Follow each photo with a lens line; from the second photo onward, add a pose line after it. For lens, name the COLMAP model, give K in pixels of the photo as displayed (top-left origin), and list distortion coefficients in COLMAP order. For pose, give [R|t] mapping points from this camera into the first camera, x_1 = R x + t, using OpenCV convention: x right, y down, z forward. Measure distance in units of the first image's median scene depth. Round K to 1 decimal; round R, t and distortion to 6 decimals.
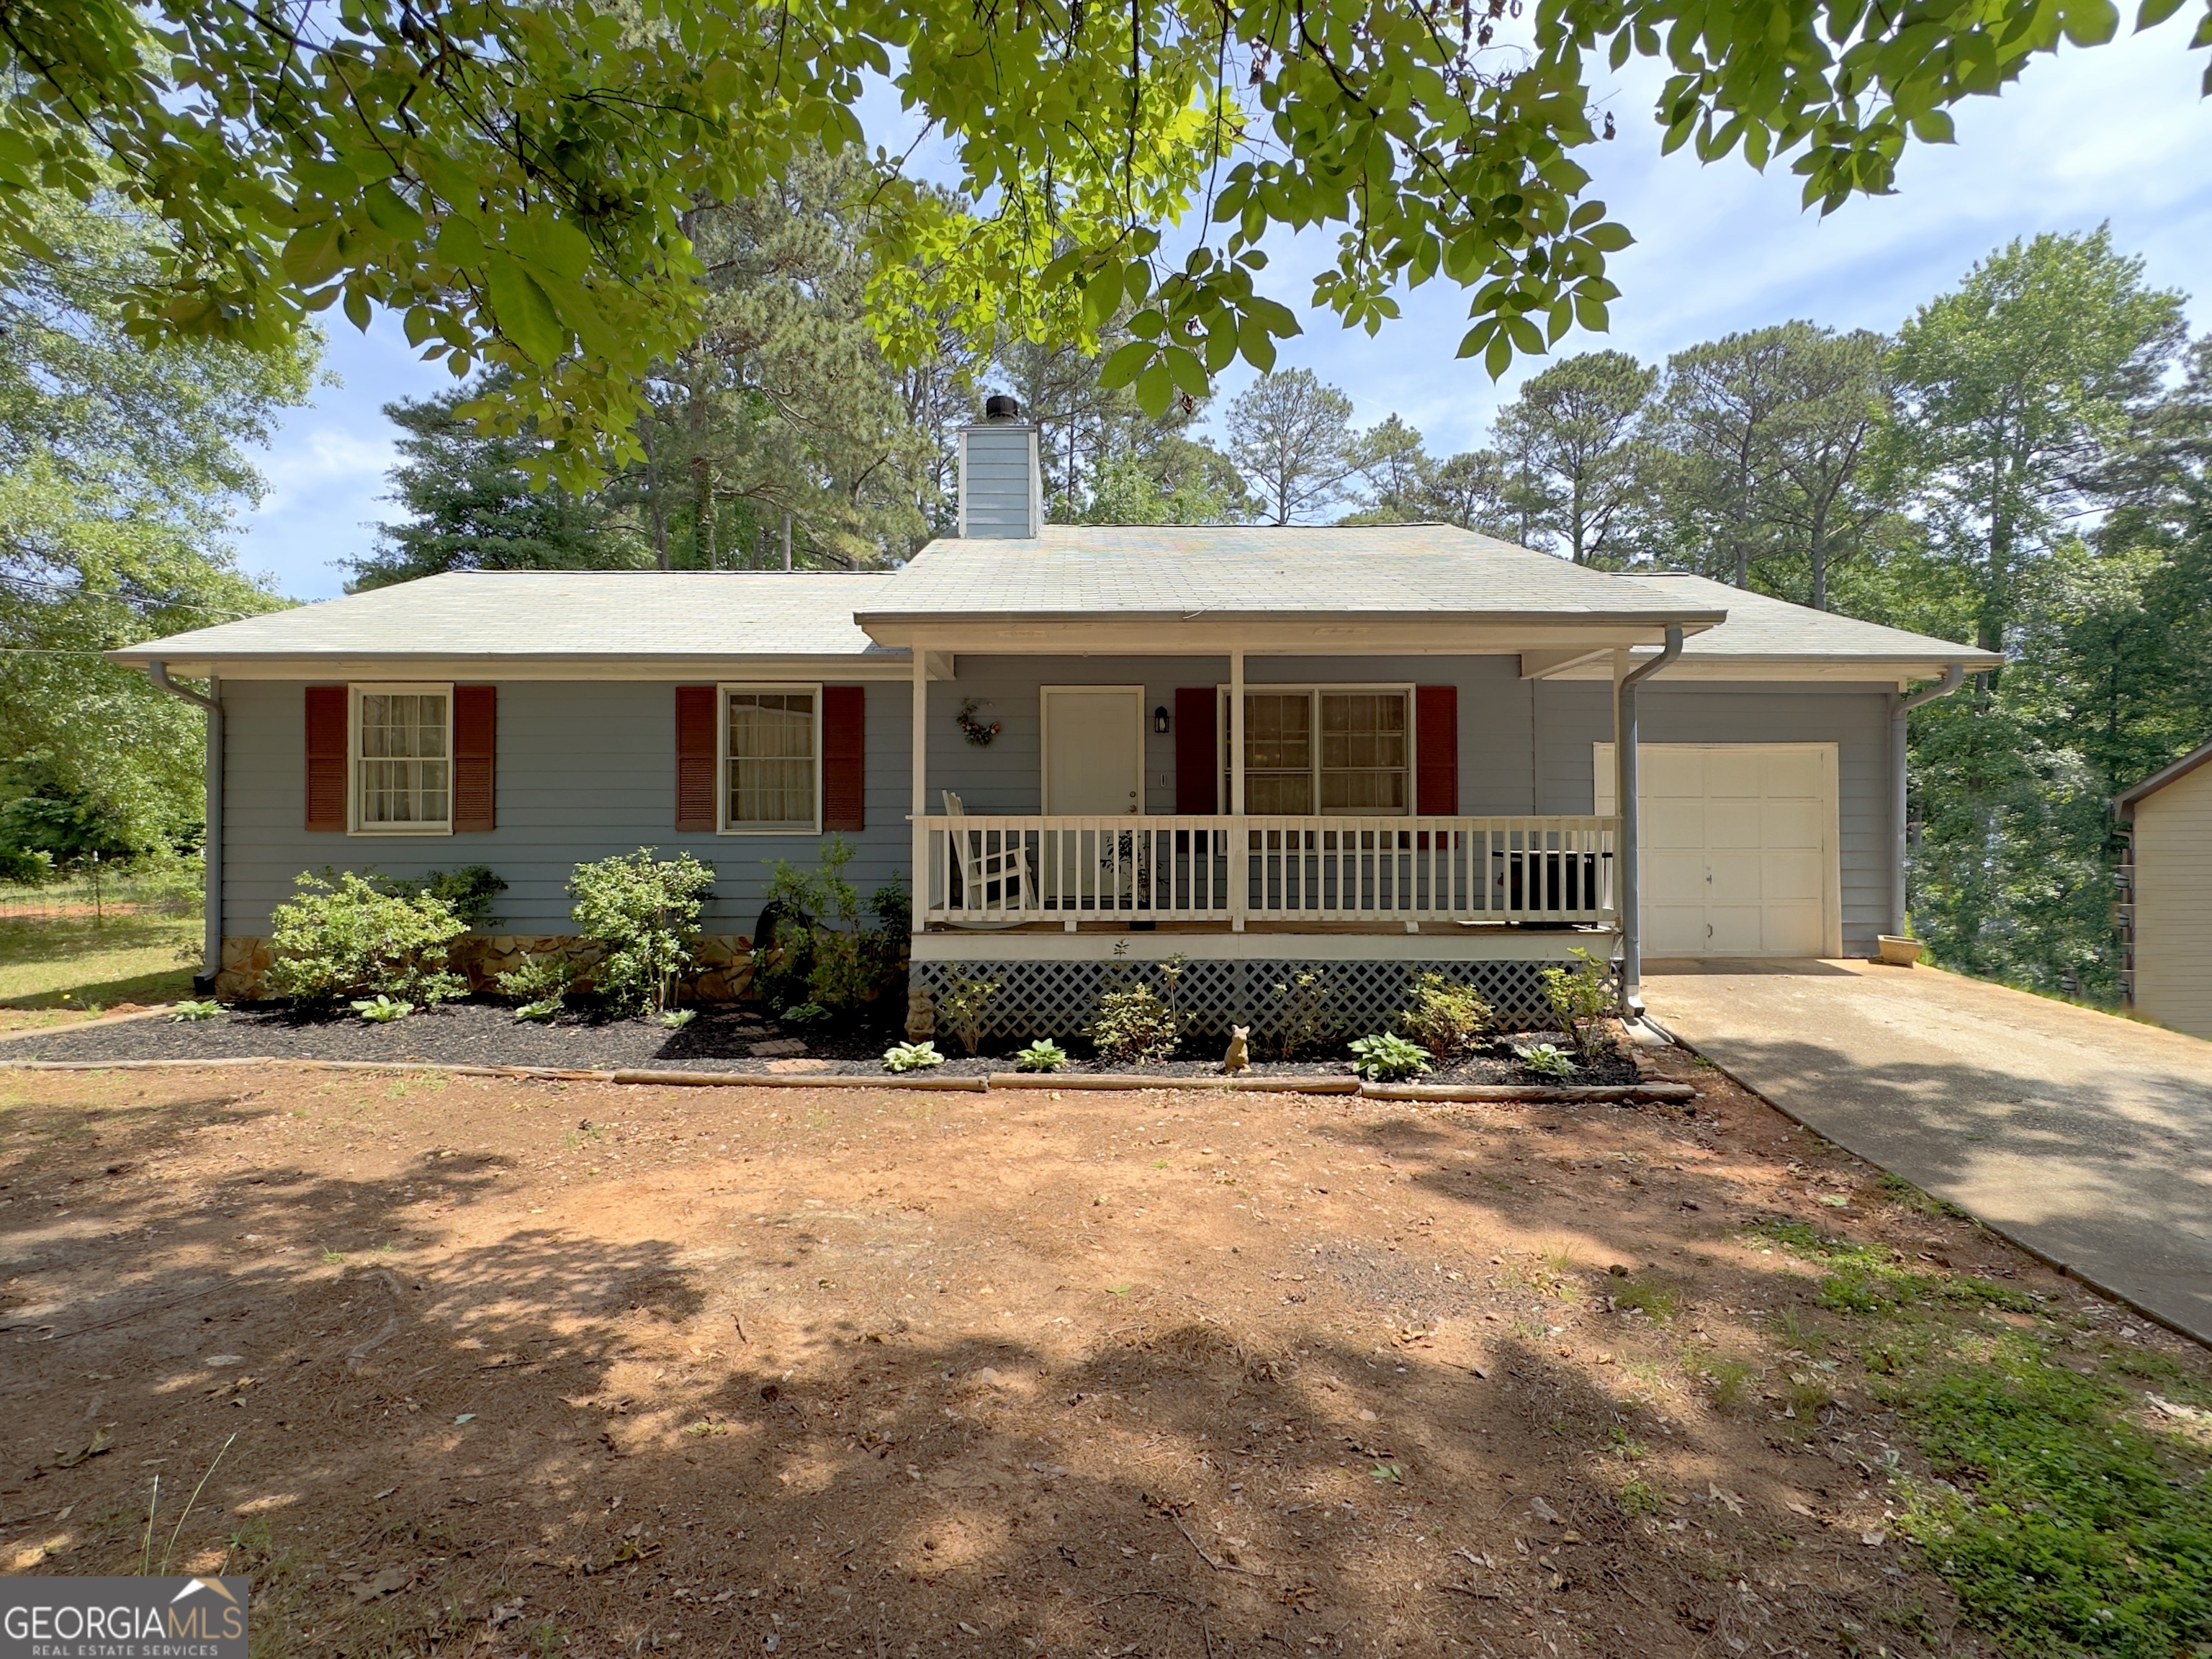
lens RADIAL K [[1042.7, 0, 1098.2], [0, 1042.7, 836.0], [0, 0, 1]] dist [-0.000426, -0.000043]
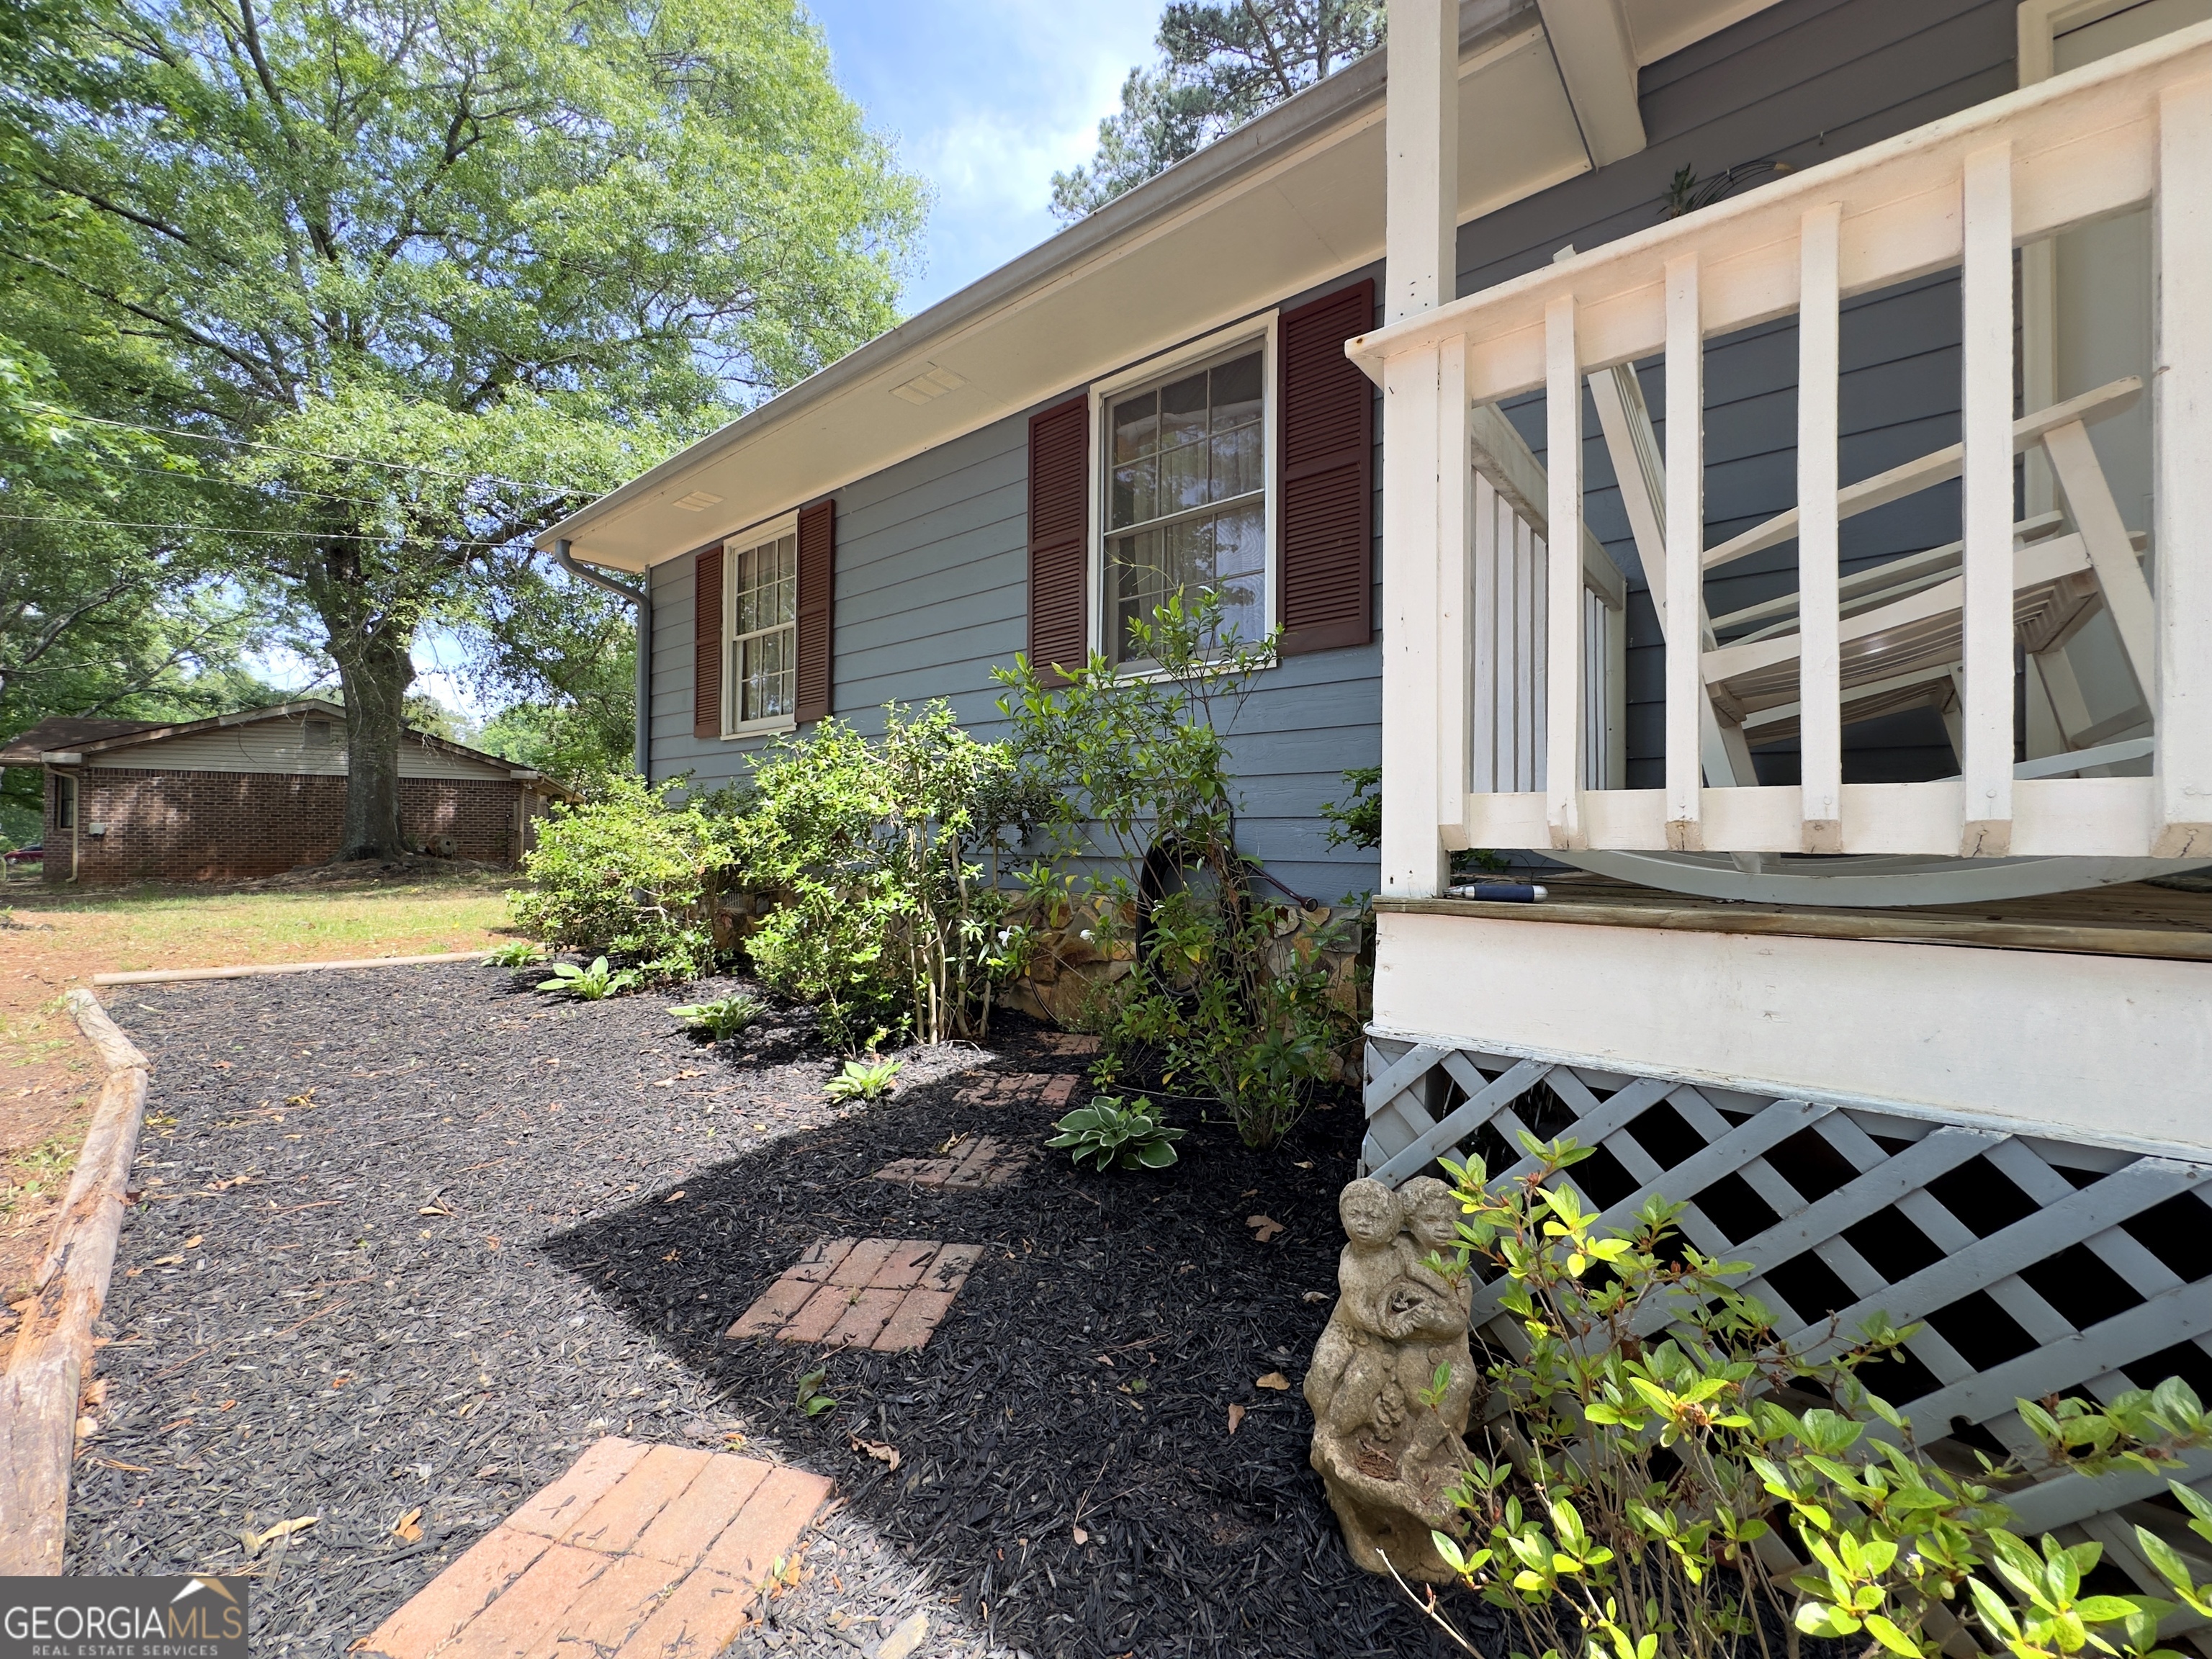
lens RADIAL K [[882.7, 0, 1097.3], [0, 882.7, 832.9], [0, 0, 1]] dist [-0.000940, -0.000097]
pose [[0.760509, 0.002756, -0.649322, -0.090618], [-0.001314, 0.999995, 0.002705, 0.065870], [0.649326, -0.001205, 0.760509, 0.692262]]
